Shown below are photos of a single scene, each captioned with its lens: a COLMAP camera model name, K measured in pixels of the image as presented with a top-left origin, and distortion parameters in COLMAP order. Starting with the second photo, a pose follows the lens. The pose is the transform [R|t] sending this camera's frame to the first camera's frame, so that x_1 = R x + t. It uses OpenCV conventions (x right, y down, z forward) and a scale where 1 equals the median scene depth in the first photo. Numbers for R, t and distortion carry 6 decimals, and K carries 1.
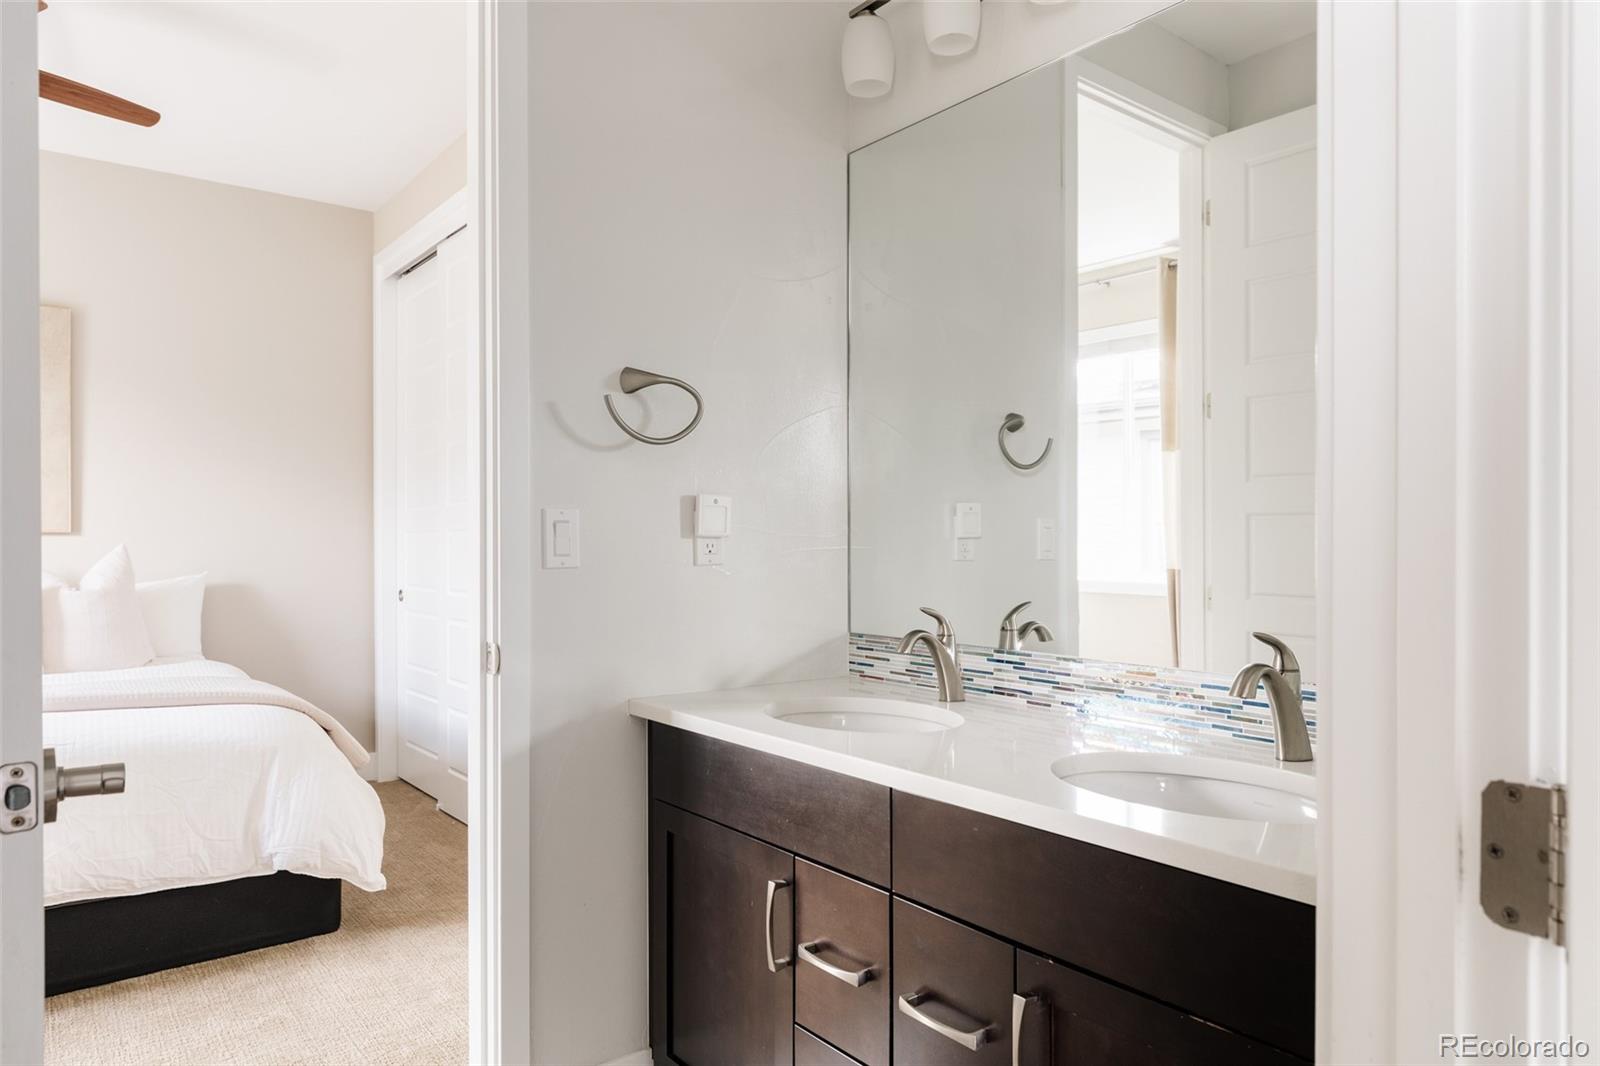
lens RADIAL K [[1043.1, 0, 801.9], [0, 1043.1, 535.7], [0, 0, 1]] dist [0.023179, -0.001528]
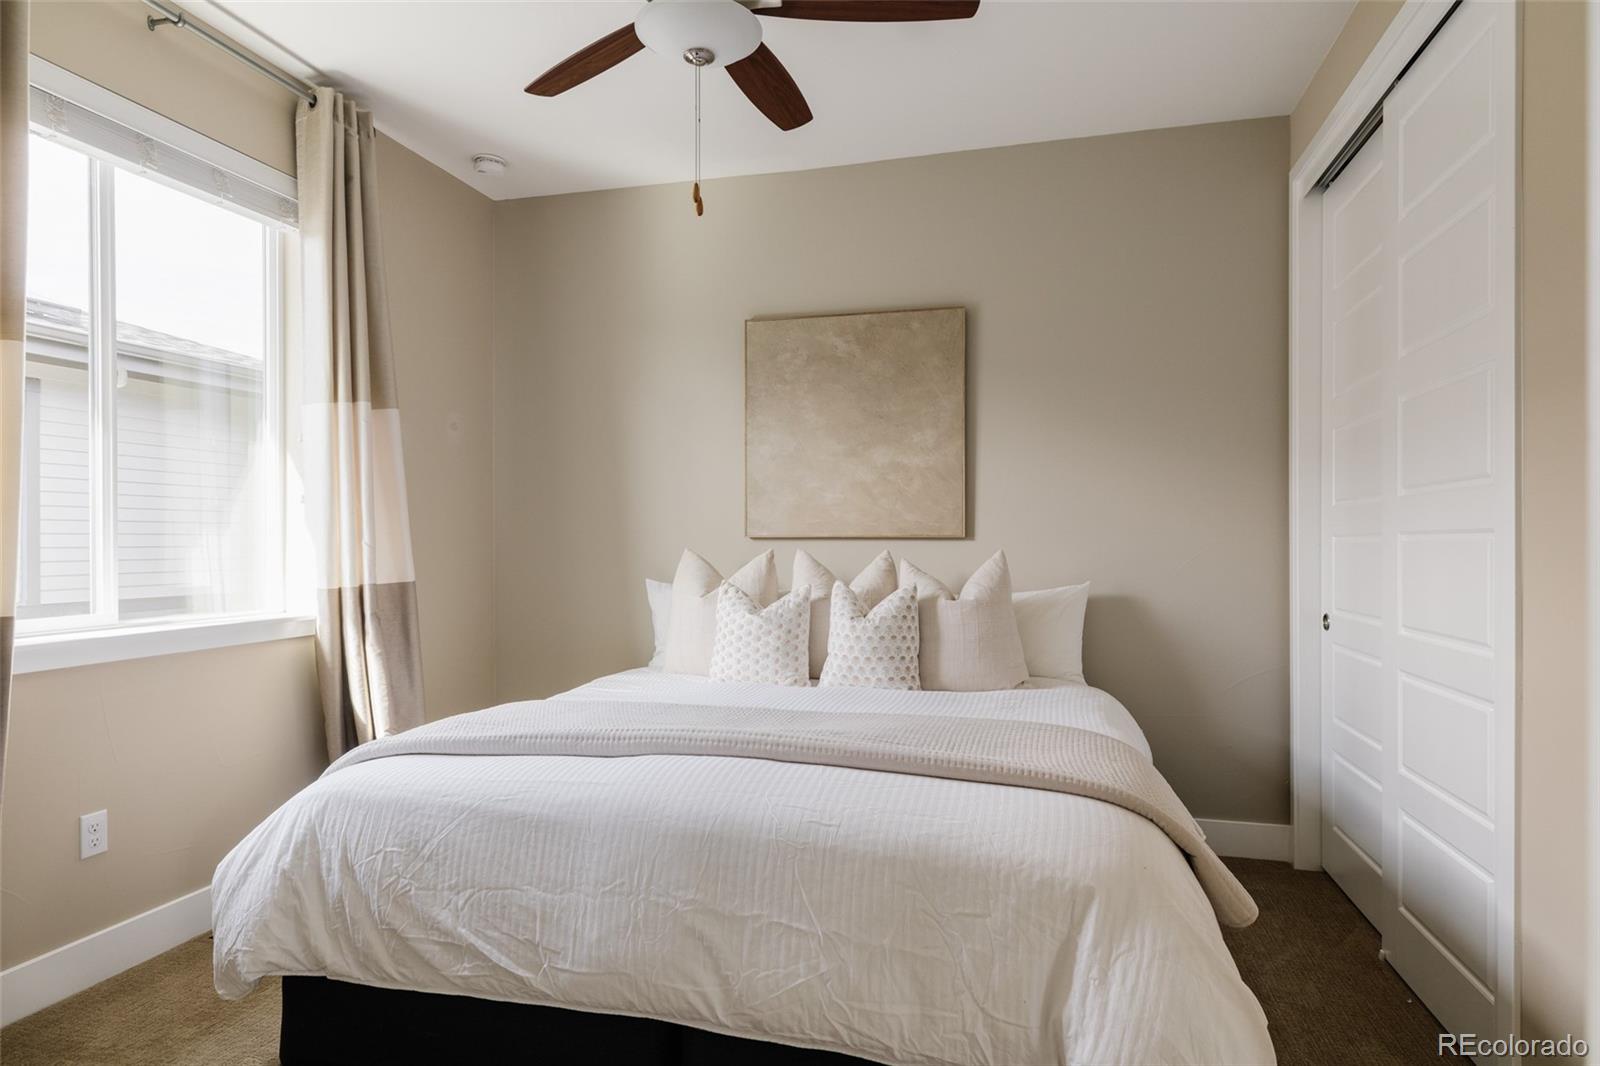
lens RADIAL K [[911.4, 0, 805.5], [0, 911.4, 539.7], [0, 0, 1]] dist [0.000600, -0.001457]
pose [[0.623213, 0.003352, -0.782045, -0.131033], [-0.000094, 0.999991, 0.004212, -0.004372], [0.782052, -0.002551, 0.623208, 0.373778]]
